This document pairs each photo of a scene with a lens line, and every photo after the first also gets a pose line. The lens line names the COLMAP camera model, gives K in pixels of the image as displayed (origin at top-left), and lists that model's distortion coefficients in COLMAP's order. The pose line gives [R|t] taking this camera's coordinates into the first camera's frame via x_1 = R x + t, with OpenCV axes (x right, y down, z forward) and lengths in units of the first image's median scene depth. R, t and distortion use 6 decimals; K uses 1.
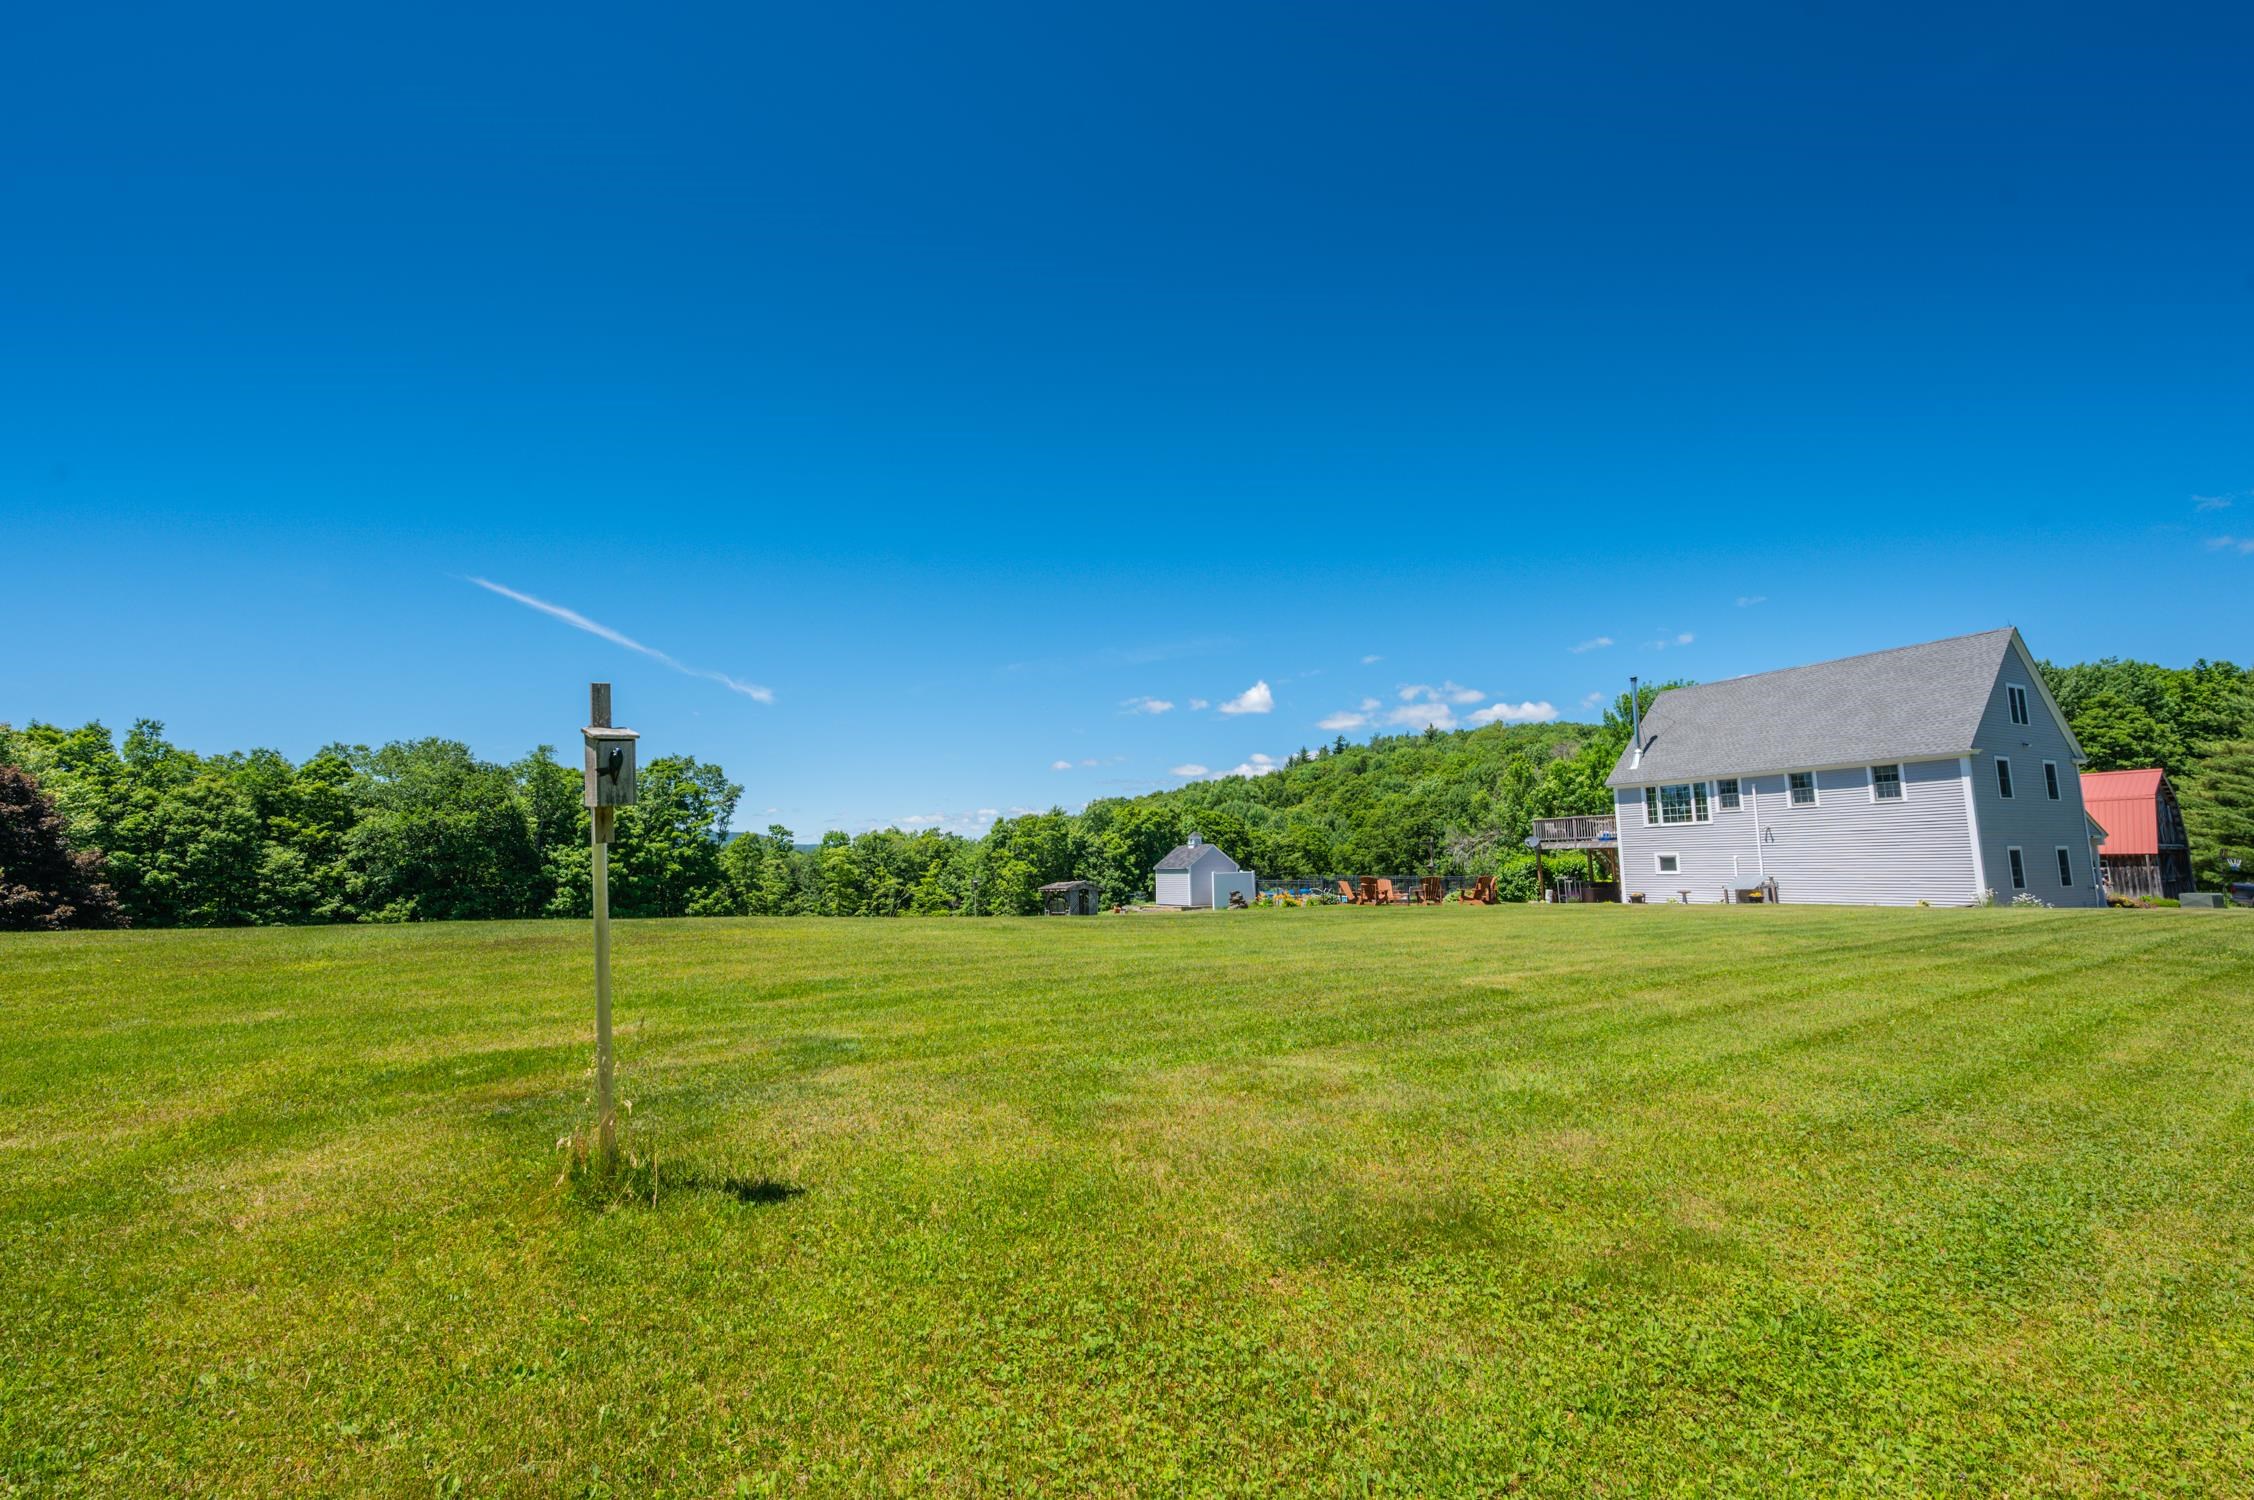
lens RADIAL K [[908.9, 0, 1130.6], [0, 908.9, 758.1], [0, 0, 1]] dist [0.000040, 0.000108]
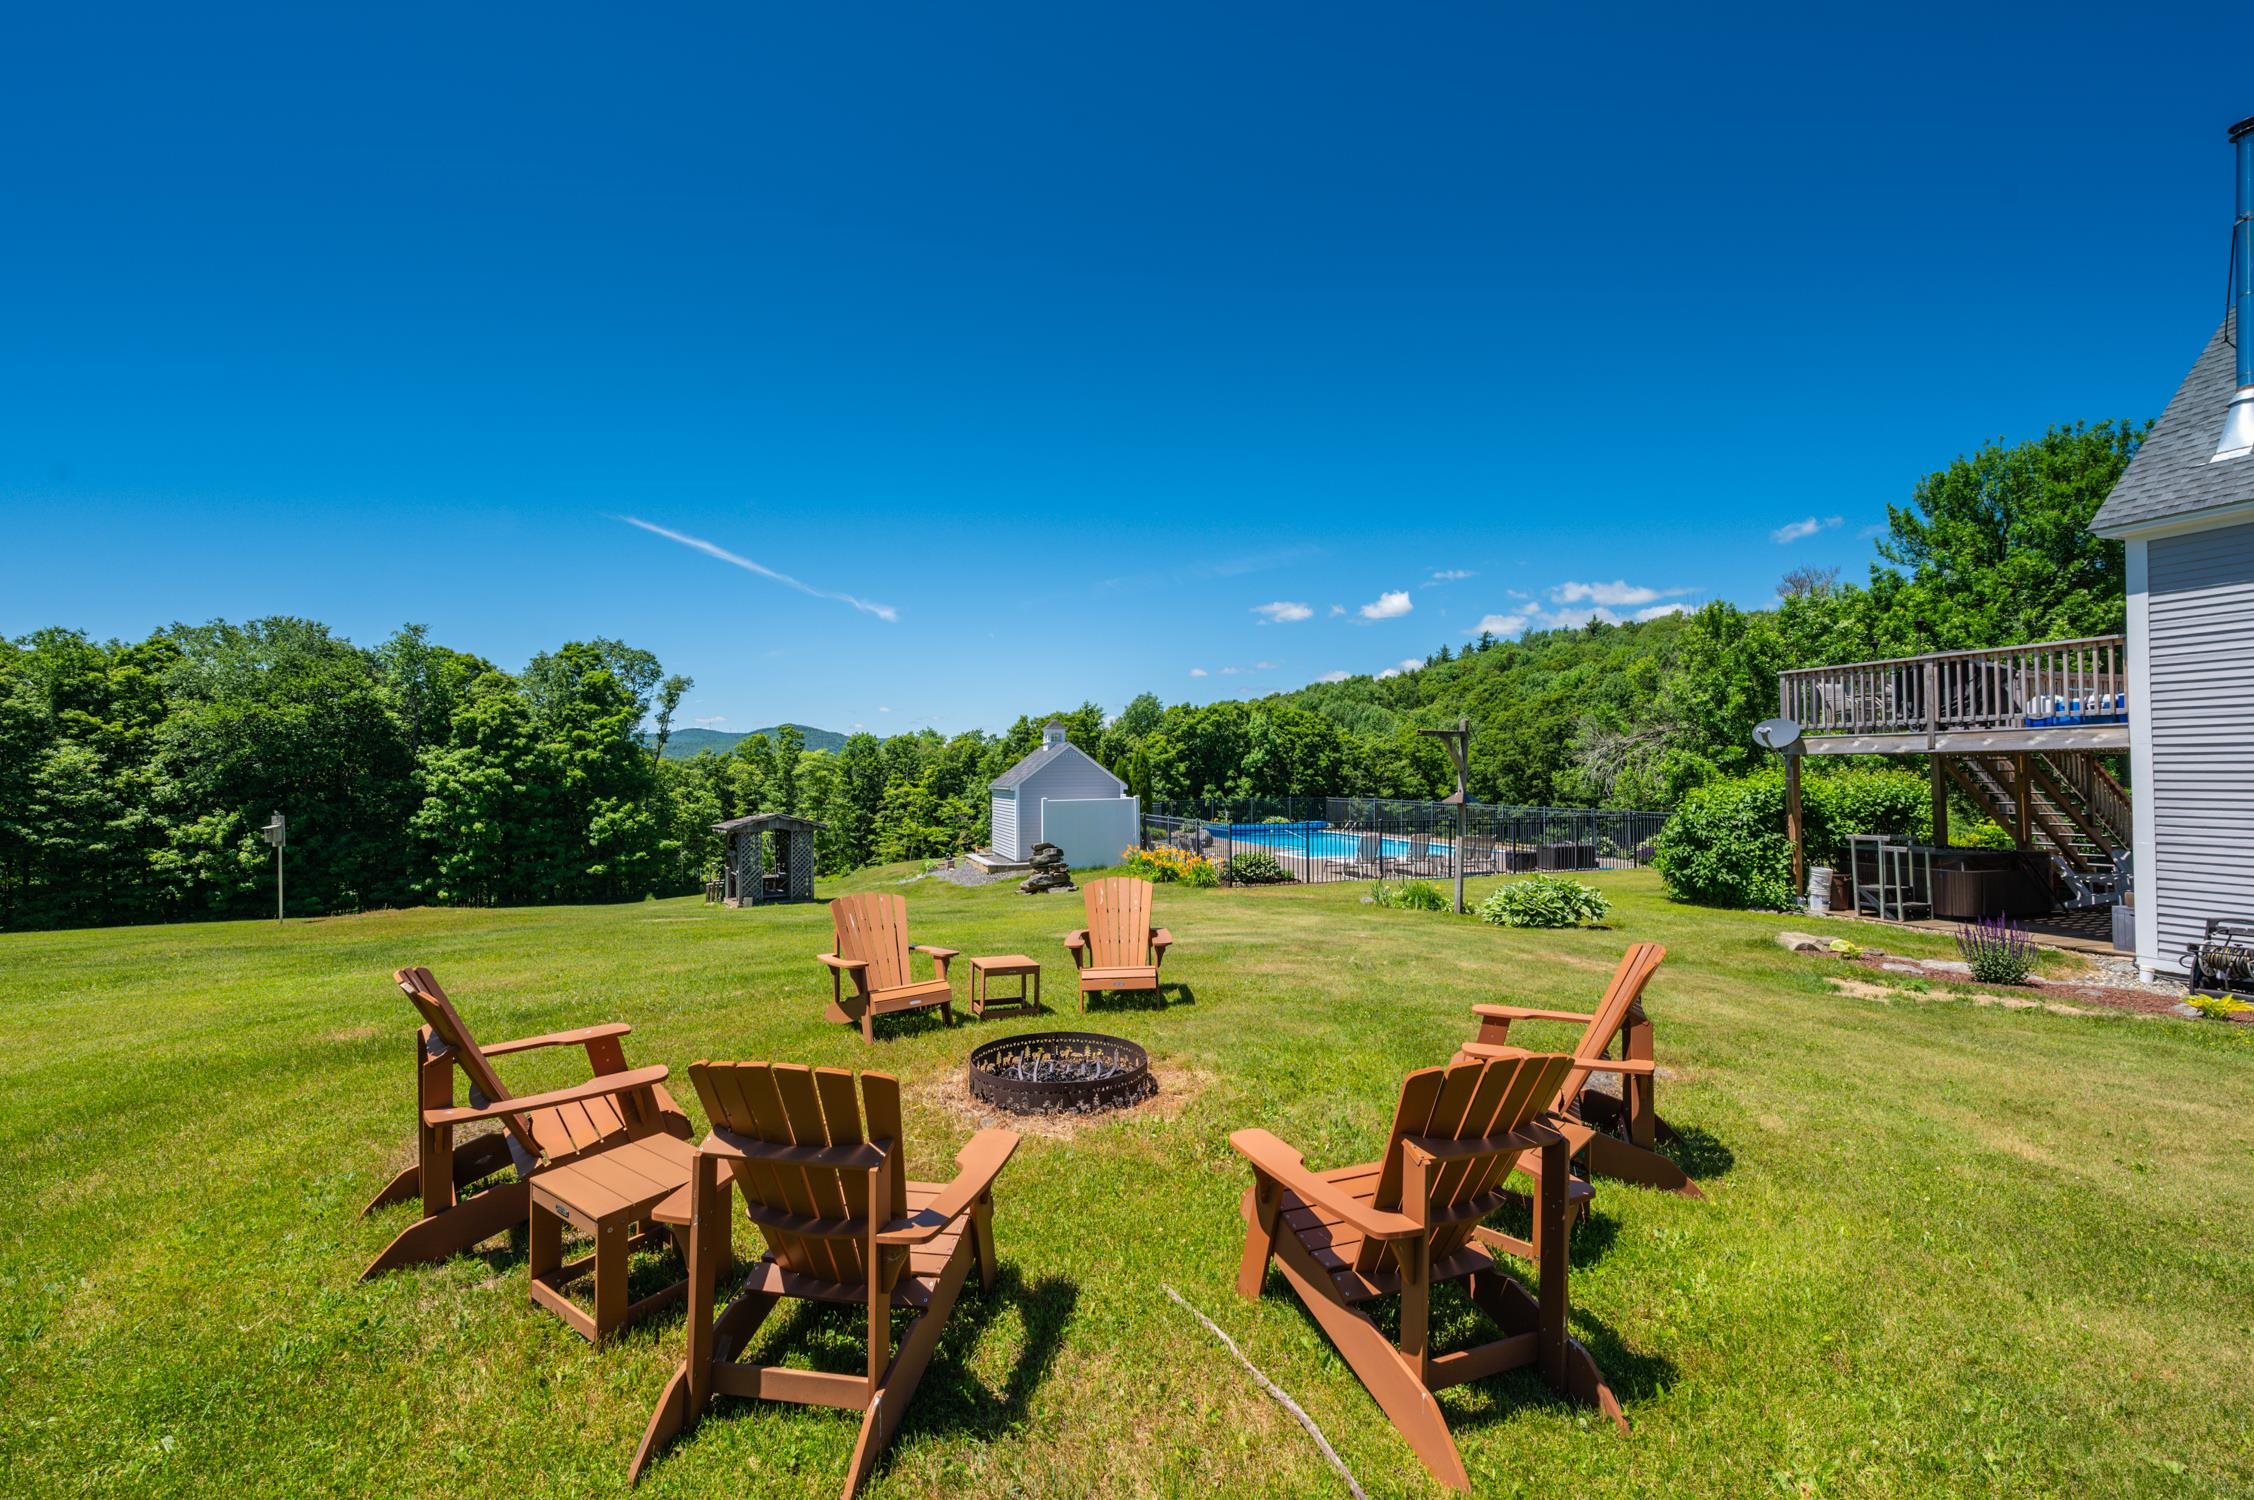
lens RADIAL K [[908.9, 0, 1125.5], [0, 908.9, 746.6], [0, 0, 1]] dist [0.000040, 0.000108]
pose [[0.987646, 0.003164, -0.156669, 0.111426], [0.010951, 0.995958, 0.089151, 0.028454], [0.156318, -0.089765, 0.983619, 0.276265]]
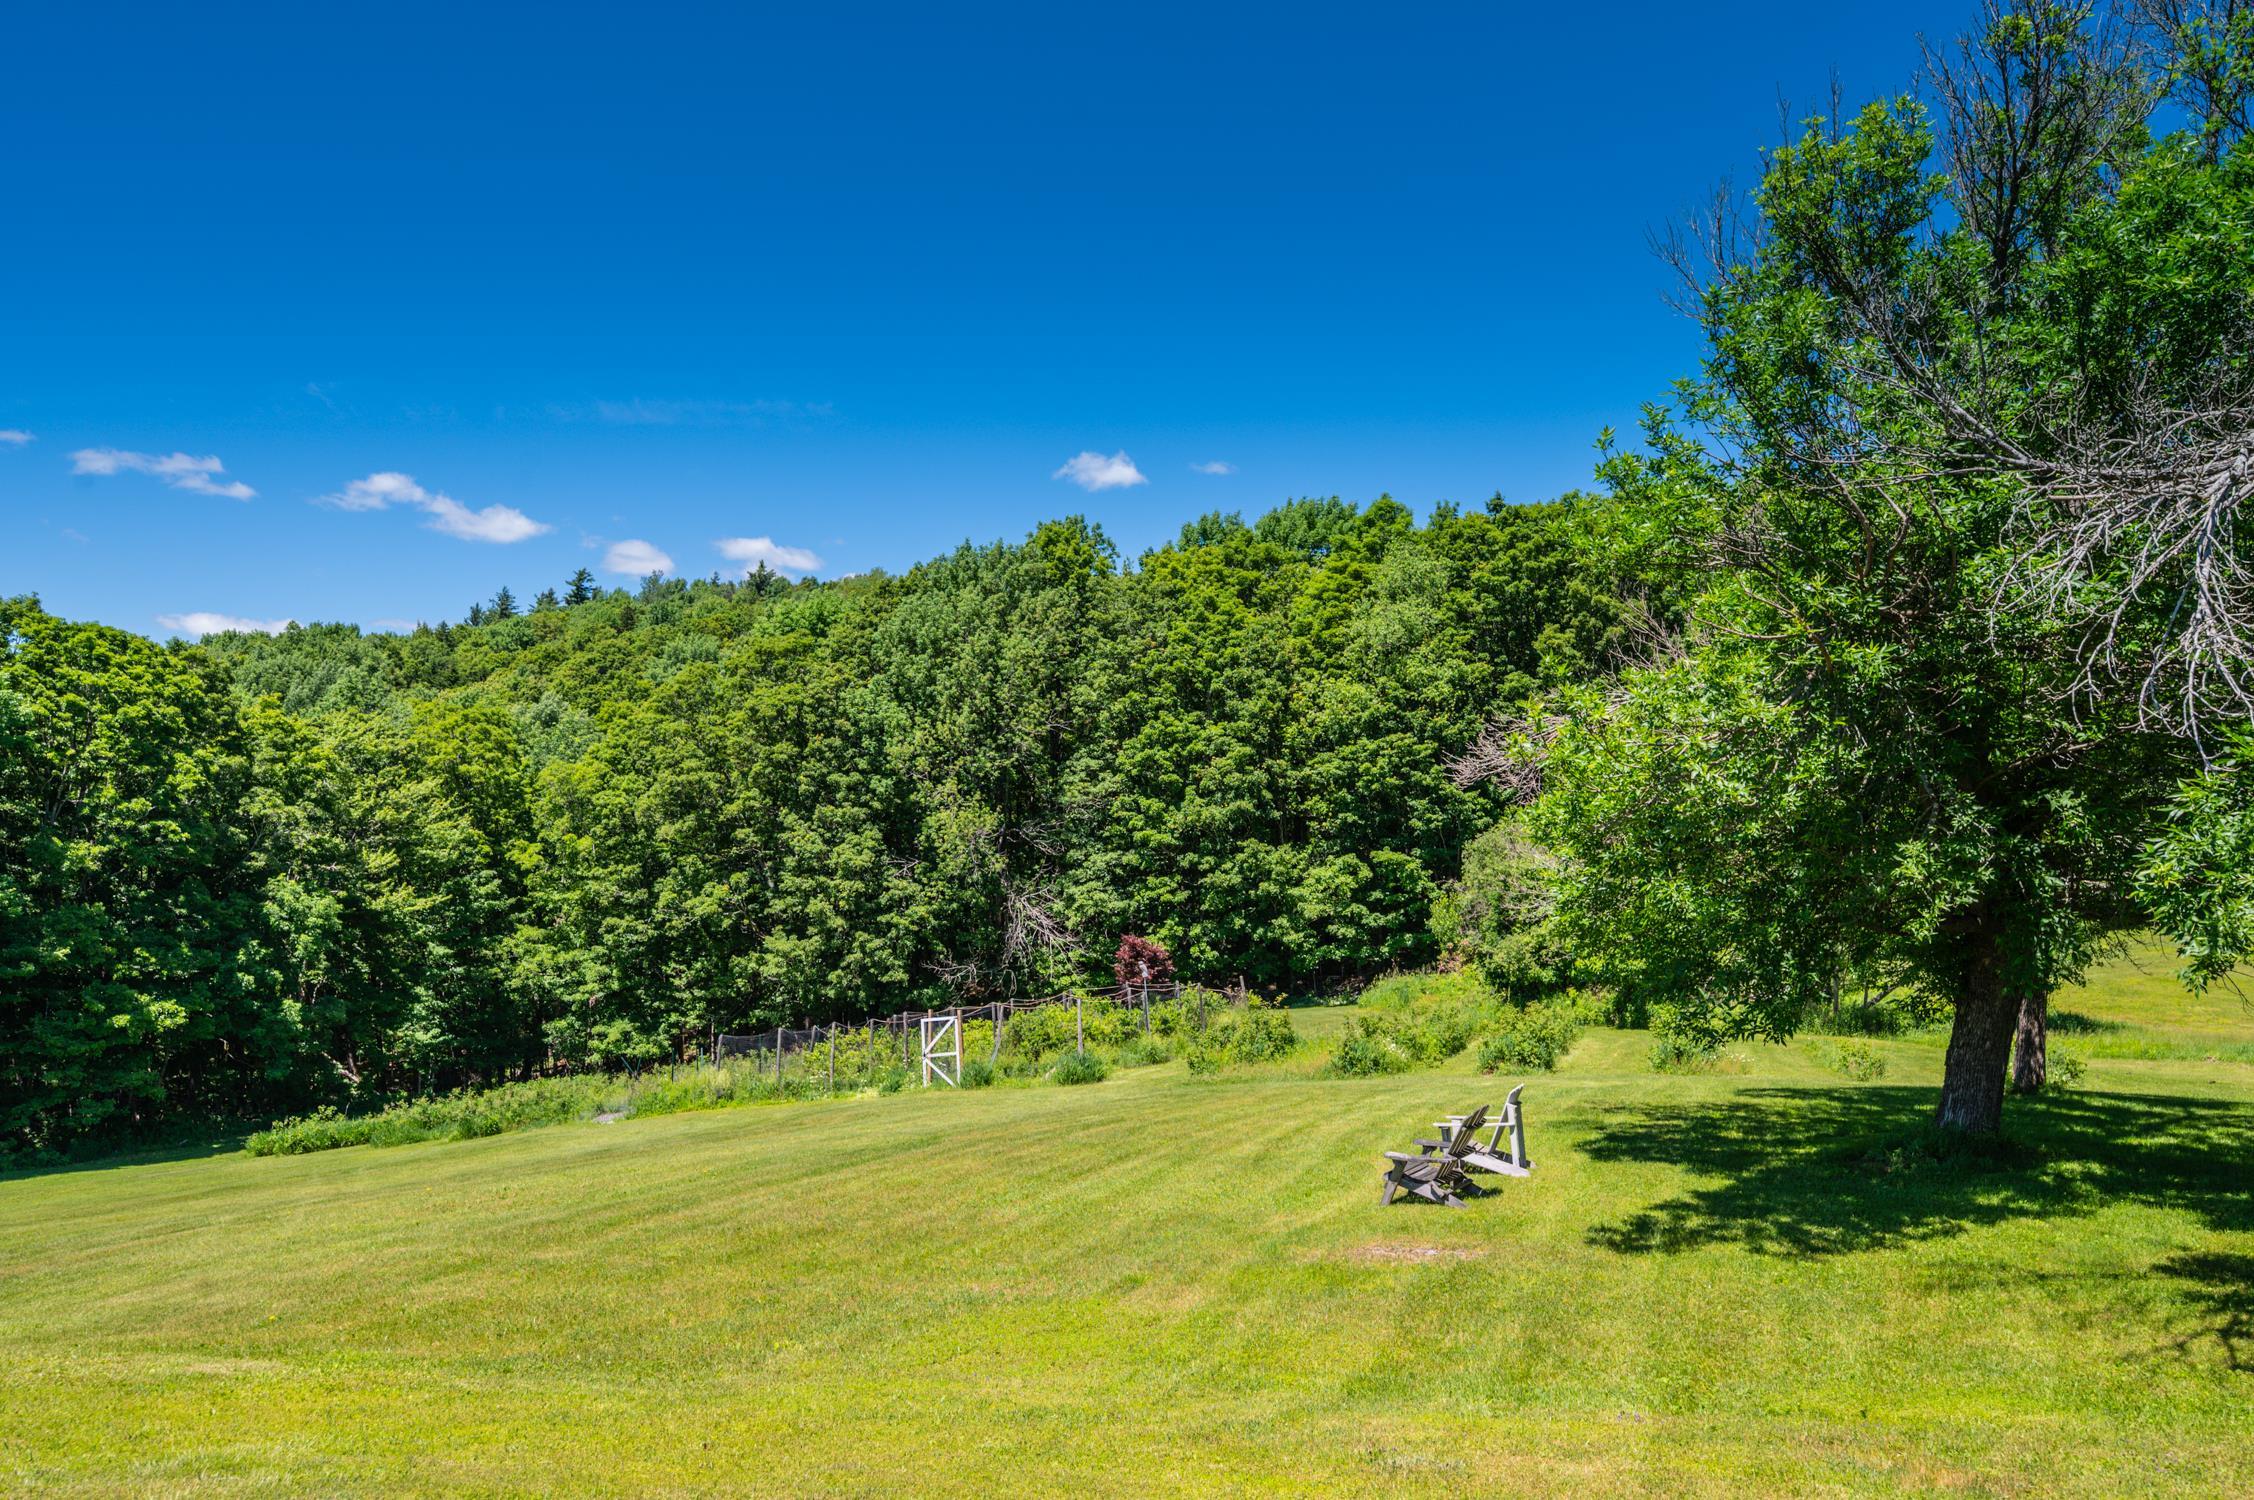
lens RADIAL K [[1543.9, 0, 1129.4], [0, 1543.9, 748.5], [0, 0, 1]] dist [-0.001075, 0.000110]
pose [[0.840653, 0.034880, 0.540449, 0.162908], [-0.070547, 0.996474, 0.045423, 0.083849], [-0.536959, -0.076312, 0.840150, 0.676618]]
